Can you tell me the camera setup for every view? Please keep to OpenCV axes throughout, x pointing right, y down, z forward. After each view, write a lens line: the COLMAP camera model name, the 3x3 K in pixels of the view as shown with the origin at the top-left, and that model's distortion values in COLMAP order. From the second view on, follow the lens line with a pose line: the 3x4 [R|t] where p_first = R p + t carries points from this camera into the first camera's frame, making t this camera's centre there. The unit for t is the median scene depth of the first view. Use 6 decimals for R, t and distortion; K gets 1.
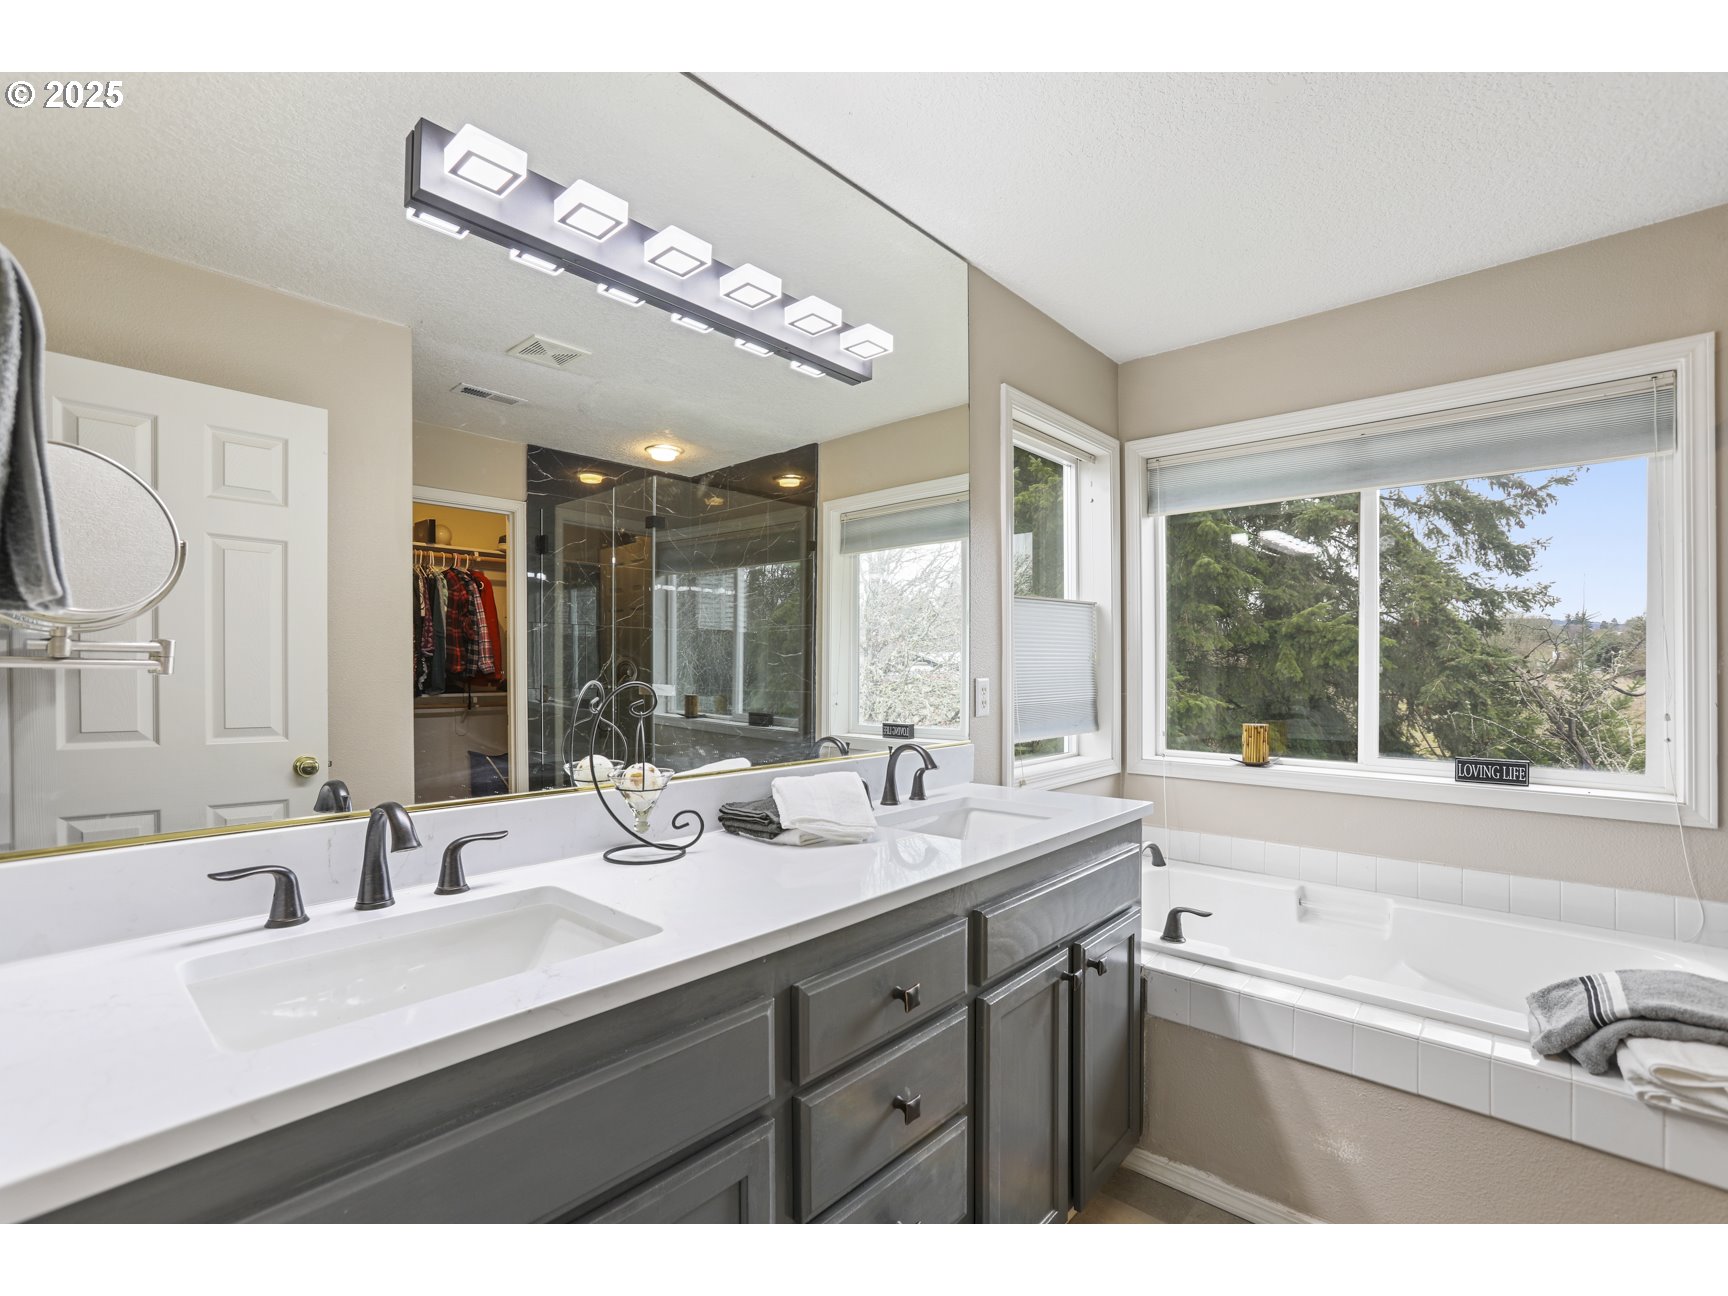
lens RADIAL K [[807.7, 0, 867.6], [0, 807.7, 652.7], [0, 0, 1]] dist [-0.080985, 0.039779]
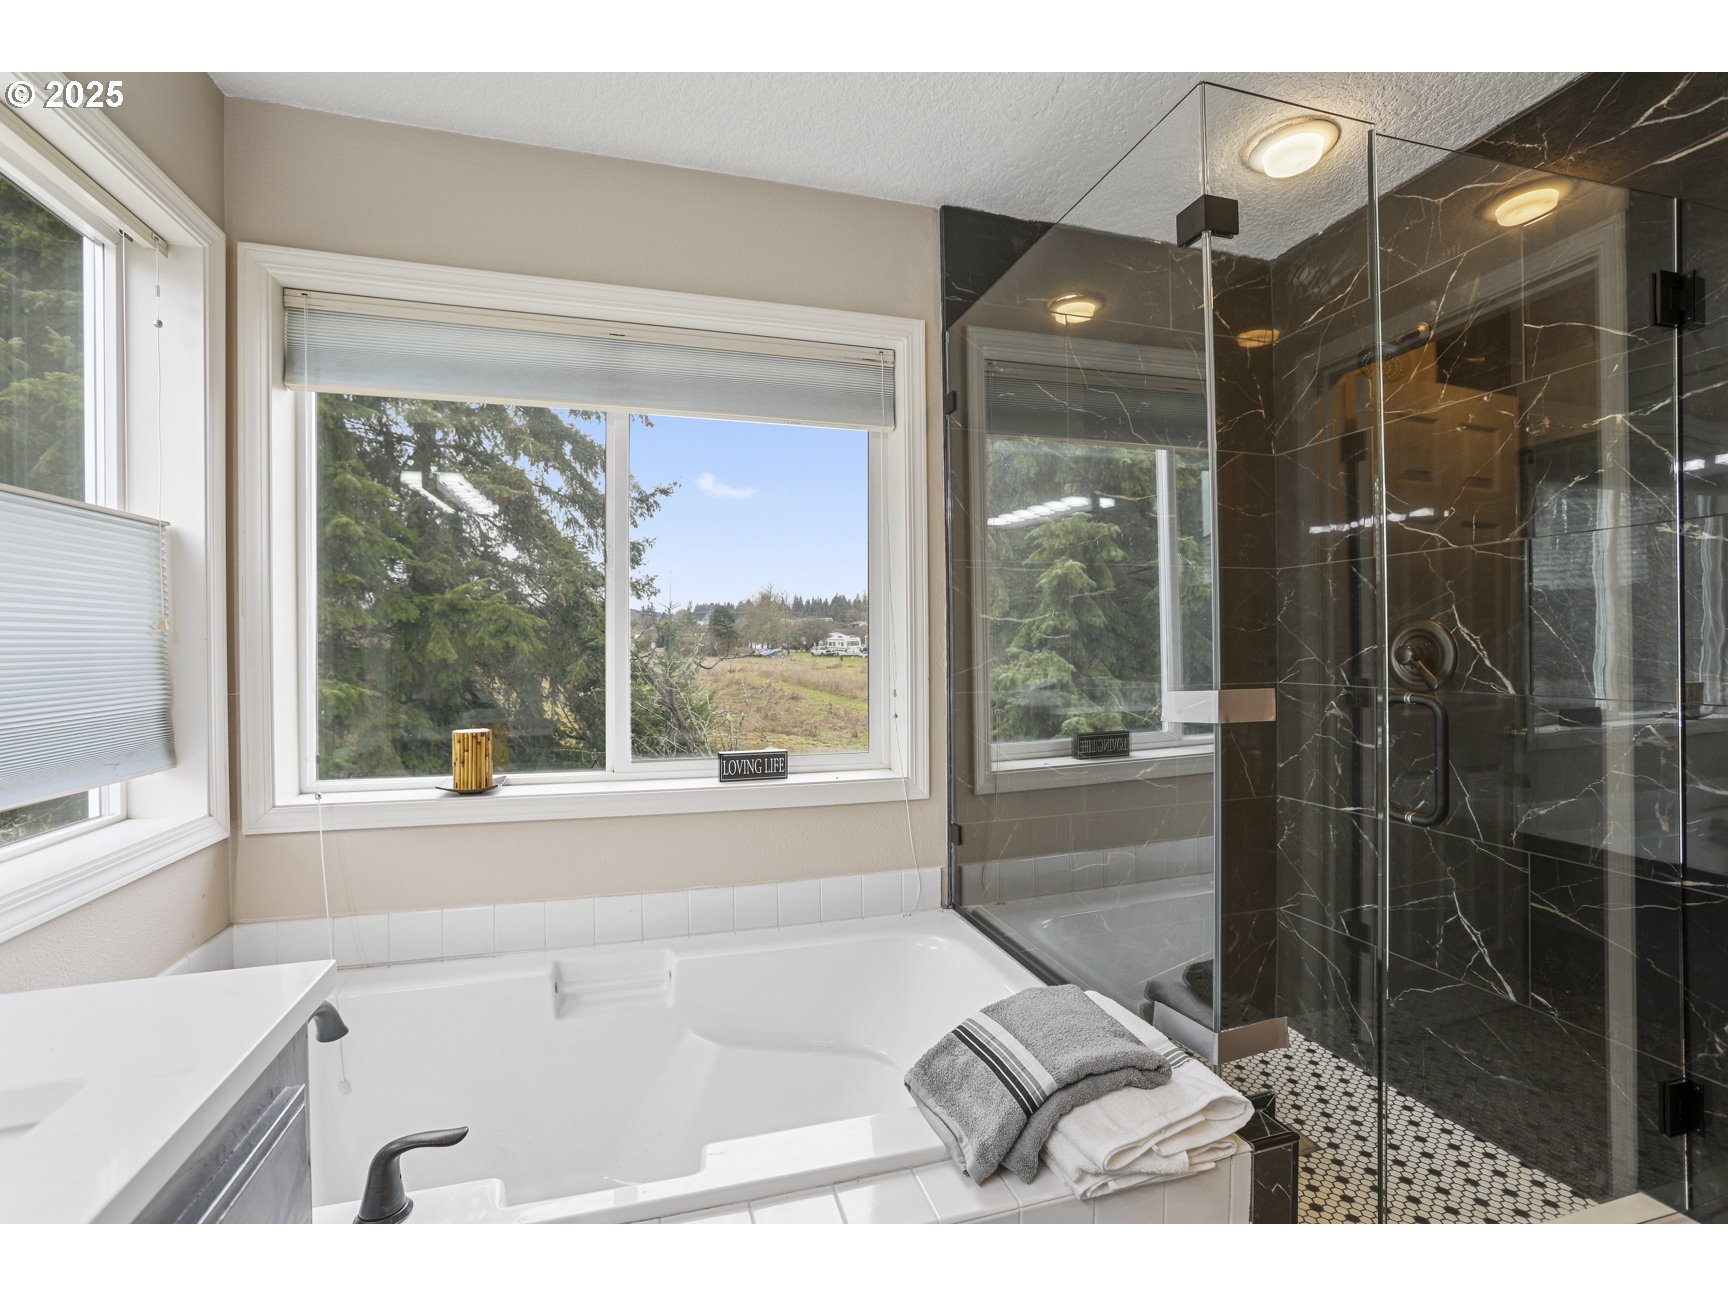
lens RADIAL K [[807.7, 0, 867.6], [0, 807.7, 652.7], [0, 0, 1]] dist [-0.080985, 0.039779]
pose [[0.539805, -0.011035, 0.841718, 0.102901], [-0.008447, 0.999793, 0.018524, 0.009955], [-0.841747, -0.017110, 0.539600, 0.337967]]
